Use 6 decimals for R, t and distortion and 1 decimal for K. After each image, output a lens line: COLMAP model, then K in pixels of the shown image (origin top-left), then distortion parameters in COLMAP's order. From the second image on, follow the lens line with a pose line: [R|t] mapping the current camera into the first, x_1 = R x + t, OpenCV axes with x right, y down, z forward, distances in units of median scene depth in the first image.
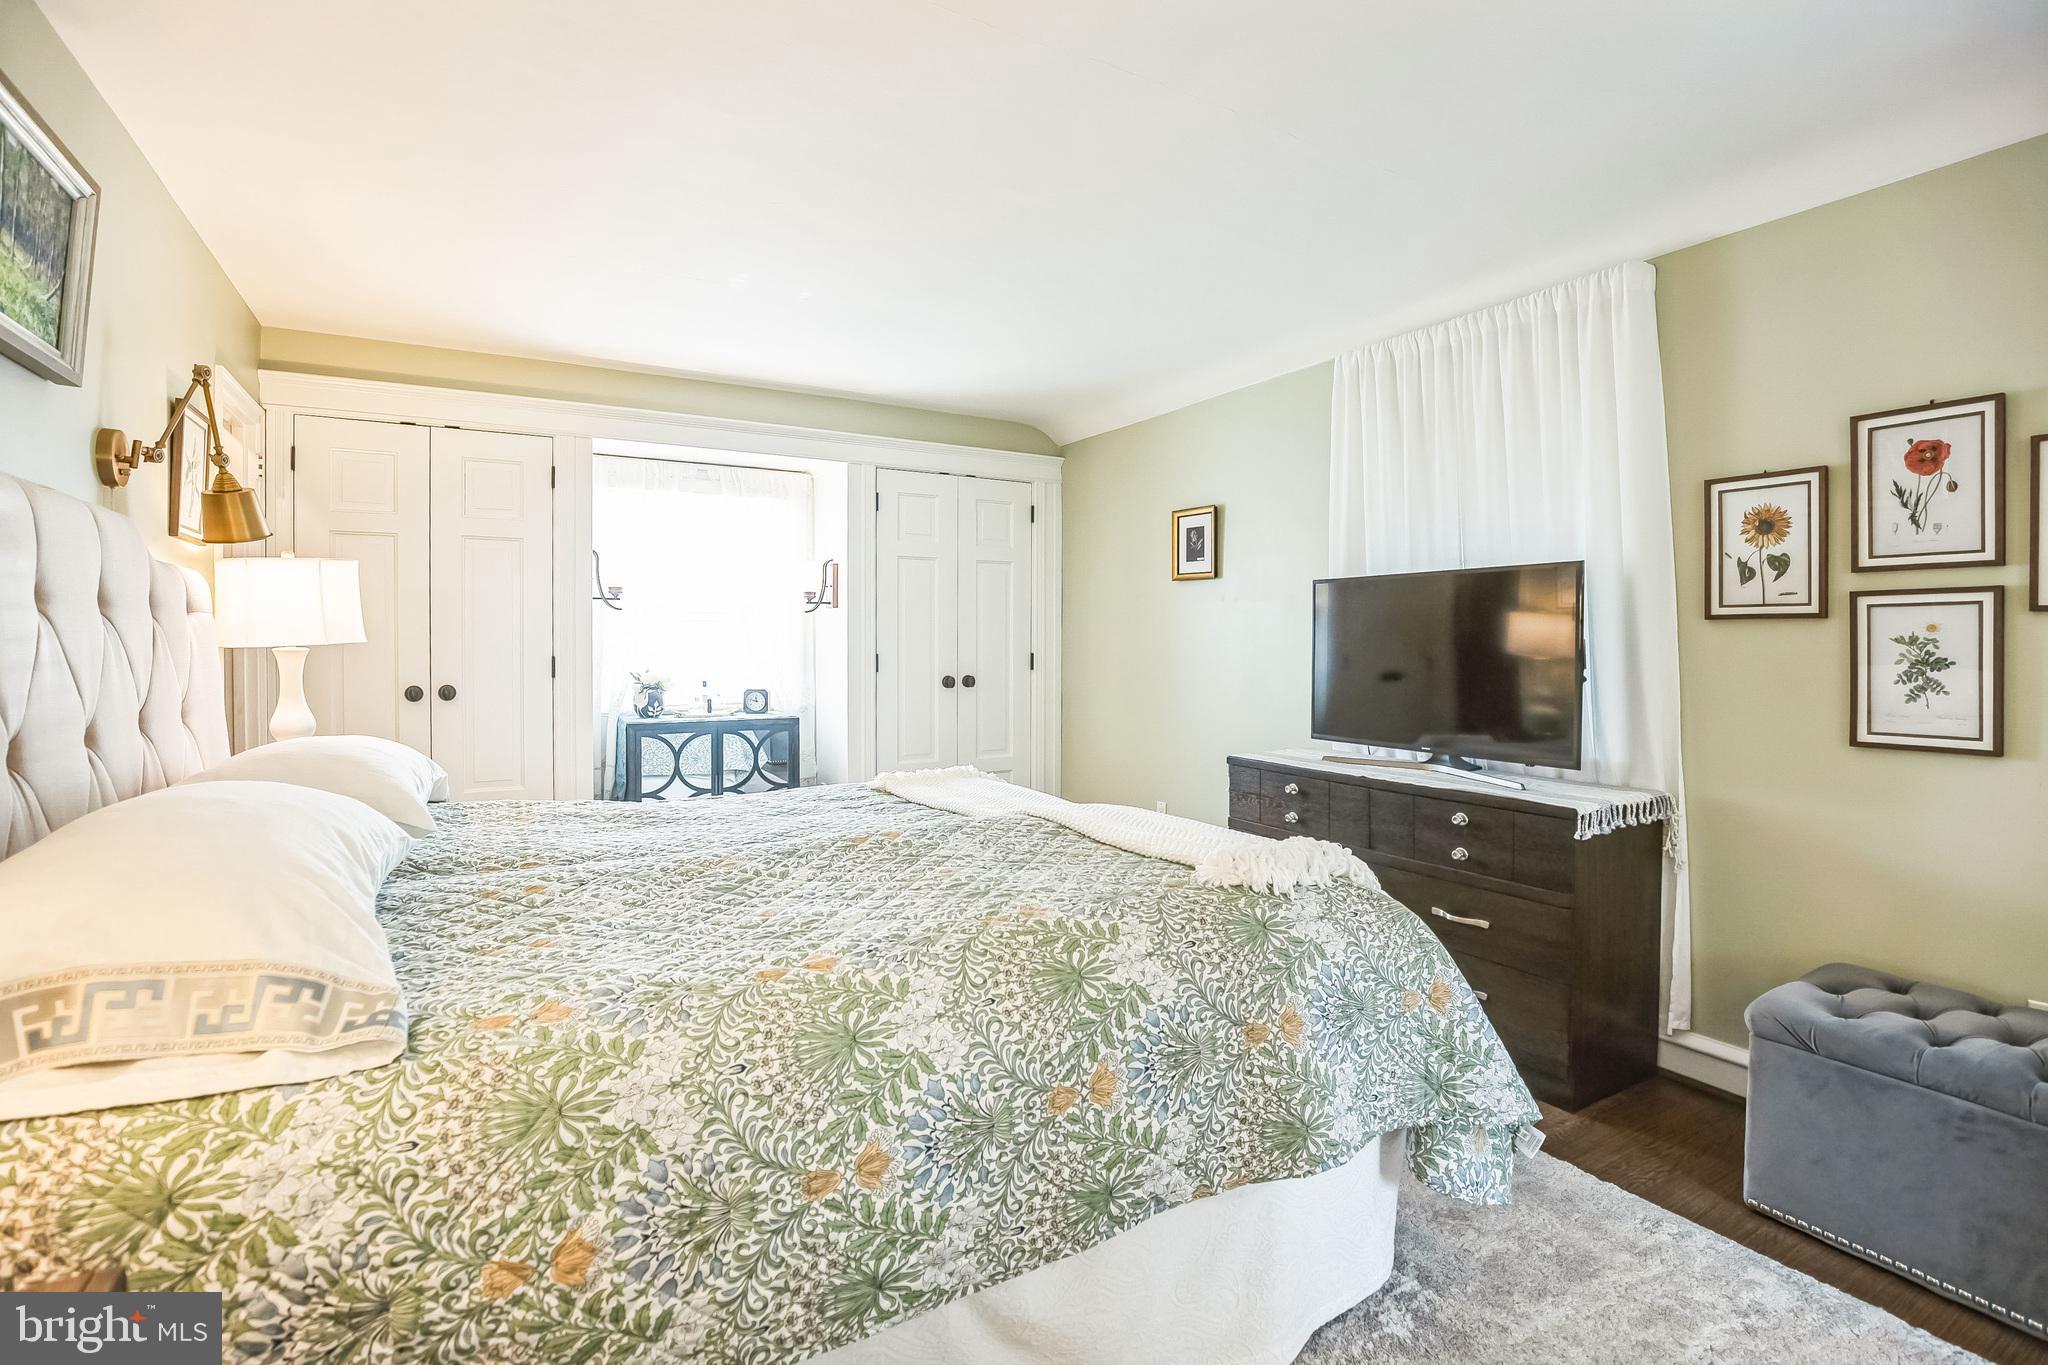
lens RADIAL K [[947.6, 0, 1040.1], [0, 947.6, 636.1], [0, 0, 1]] dist [-0.025838, 0.007618]
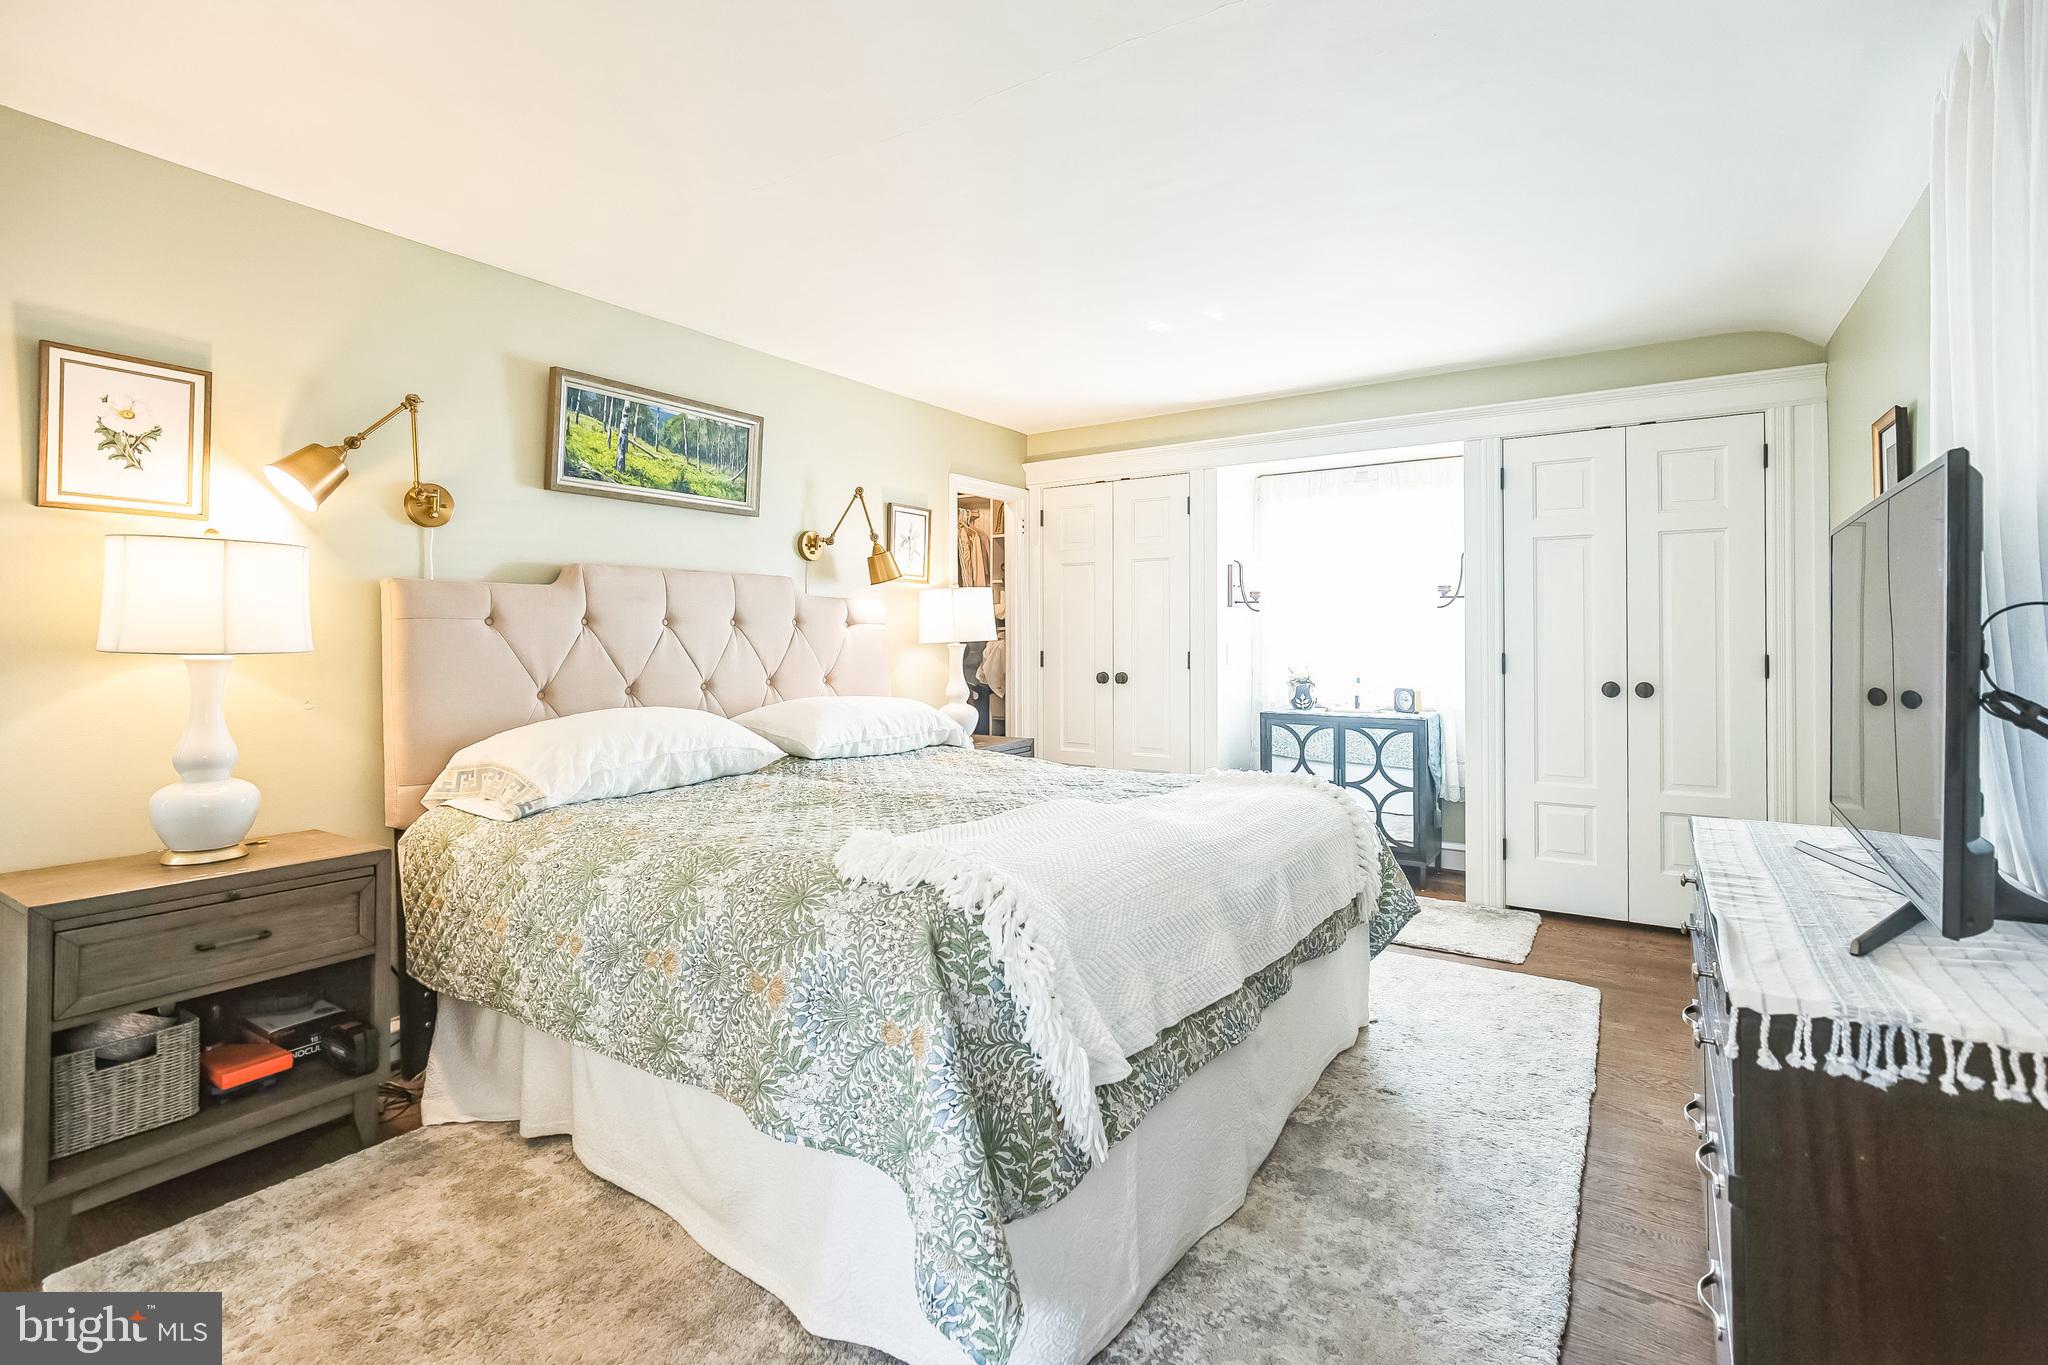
lens RADIAL K [[947.6, 0, 1044.3], [0, 947.6, 637.7], [0, 0, 1]] dist [-0.025838, 0.007618]
pose [[0.443517, -0.002897, -0.896261, 0.462182], [0.007217, 0.999974, 0.000338, 0.001291], [0.896237, -0.006618, 0.443527, 0.265088]]
